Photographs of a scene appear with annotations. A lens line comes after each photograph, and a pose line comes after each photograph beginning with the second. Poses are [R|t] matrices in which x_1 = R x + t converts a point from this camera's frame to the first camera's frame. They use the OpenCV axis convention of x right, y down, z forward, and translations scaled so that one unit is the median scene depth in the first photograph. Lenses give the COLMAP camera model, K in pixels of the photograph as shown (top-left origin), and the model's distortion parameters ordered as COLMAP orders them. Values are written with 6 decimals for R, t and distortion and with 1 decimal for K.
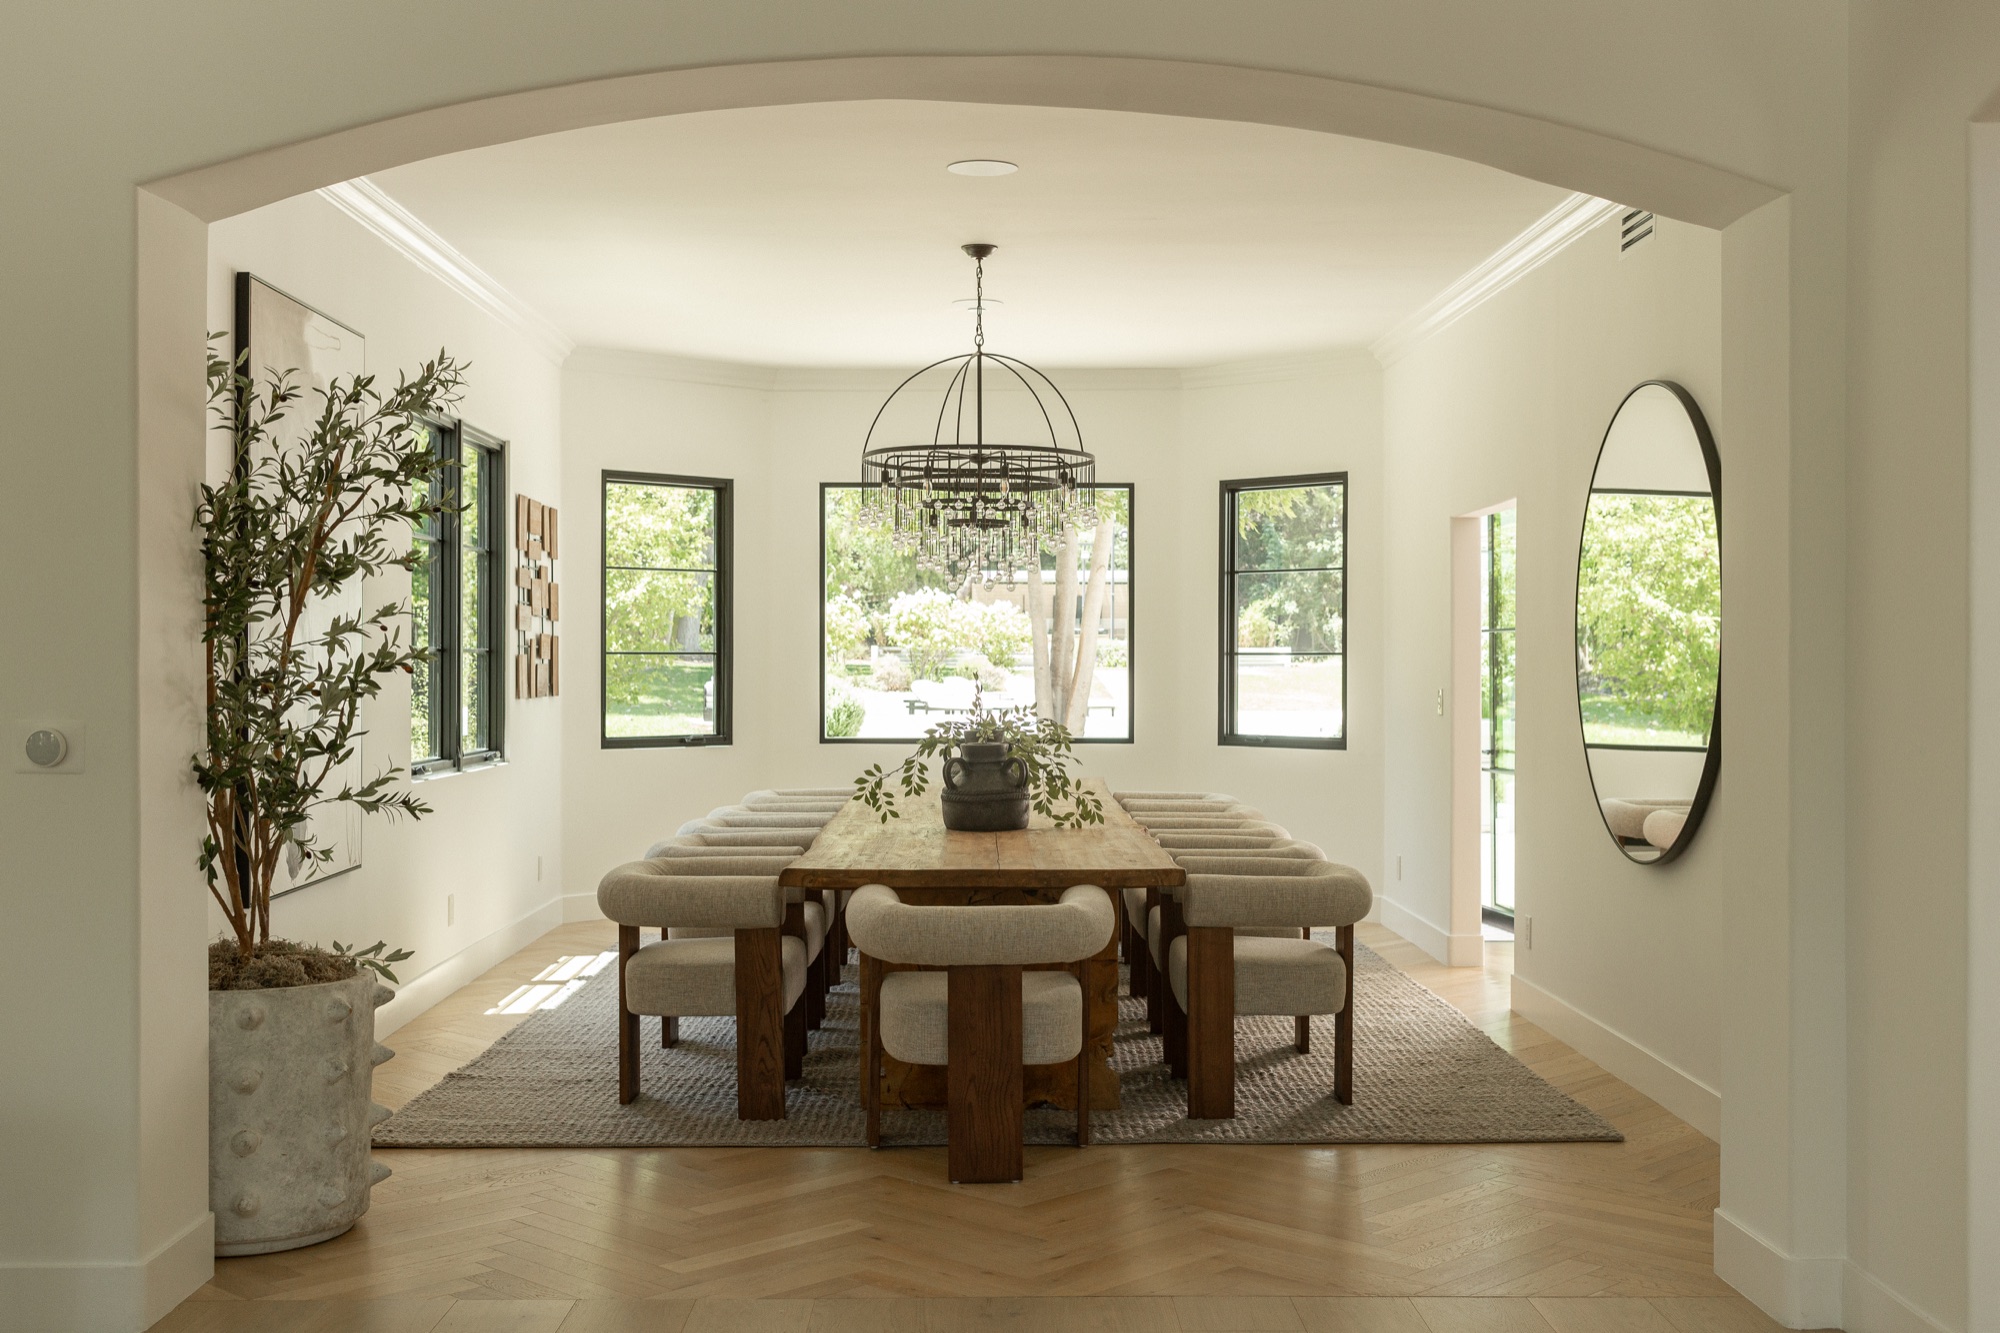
lens RADIAL K [[2252.8, 0, 1007.7], [0, 2252.8, 665.2], [0, 0, 1]] dist [0.004479, 0.000000]
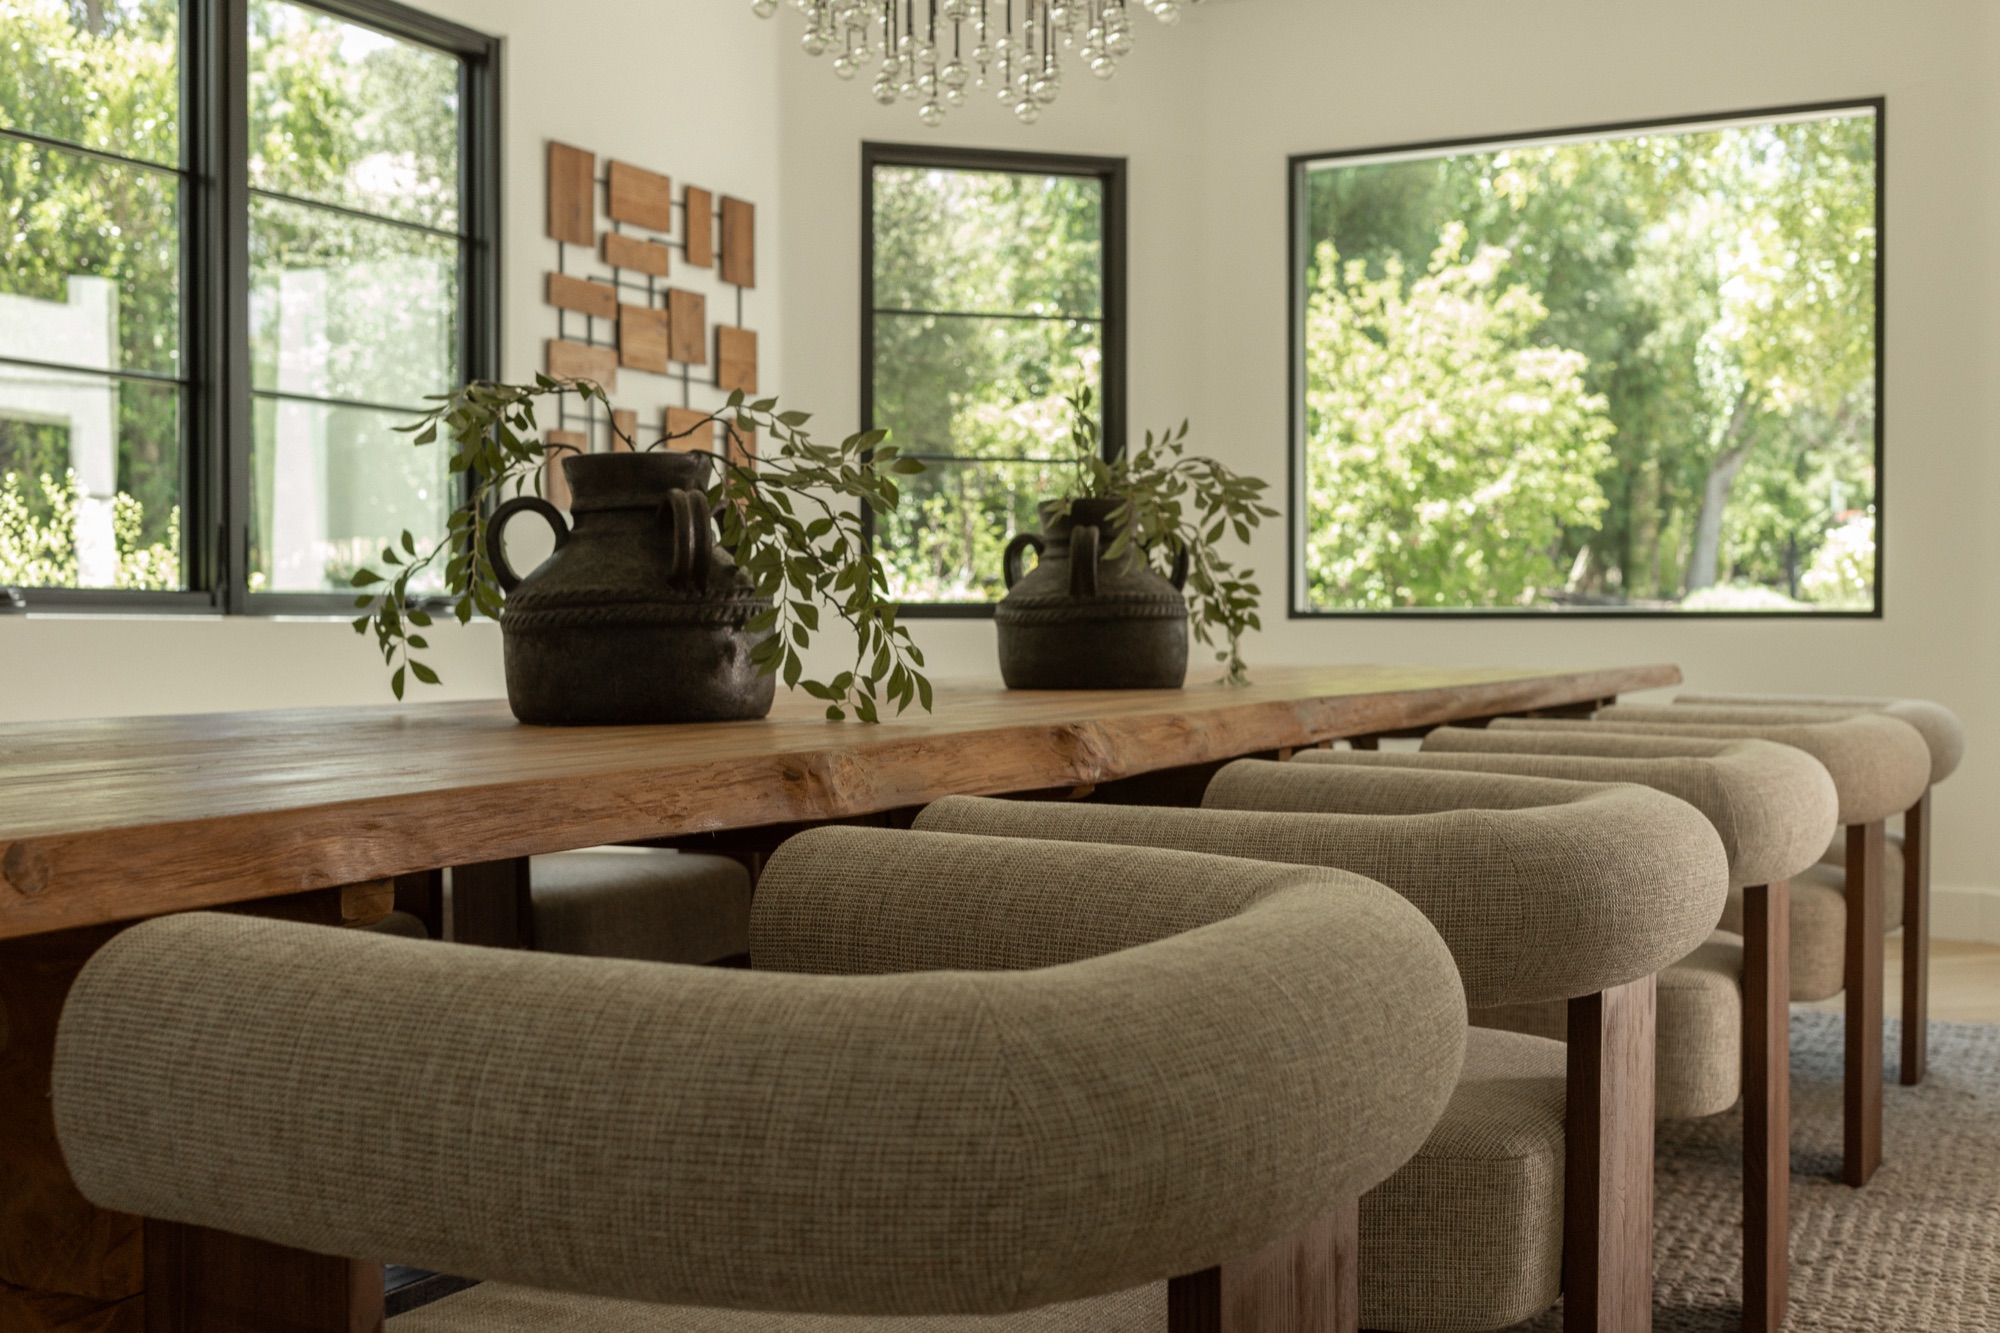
lens RADIAL K [[2252.8, 0, 986.3], [0, 2252.8, 659.1], [0, 0, 1]] dist [0.004479, 0.000000]
pose [[0.877865, 0.005682, -0.478875, 0.127667], [-0.000890, 0.999947, 0.010234, 0.041084], [0.478908, -0.008558, 0.877823, 0.503107]]
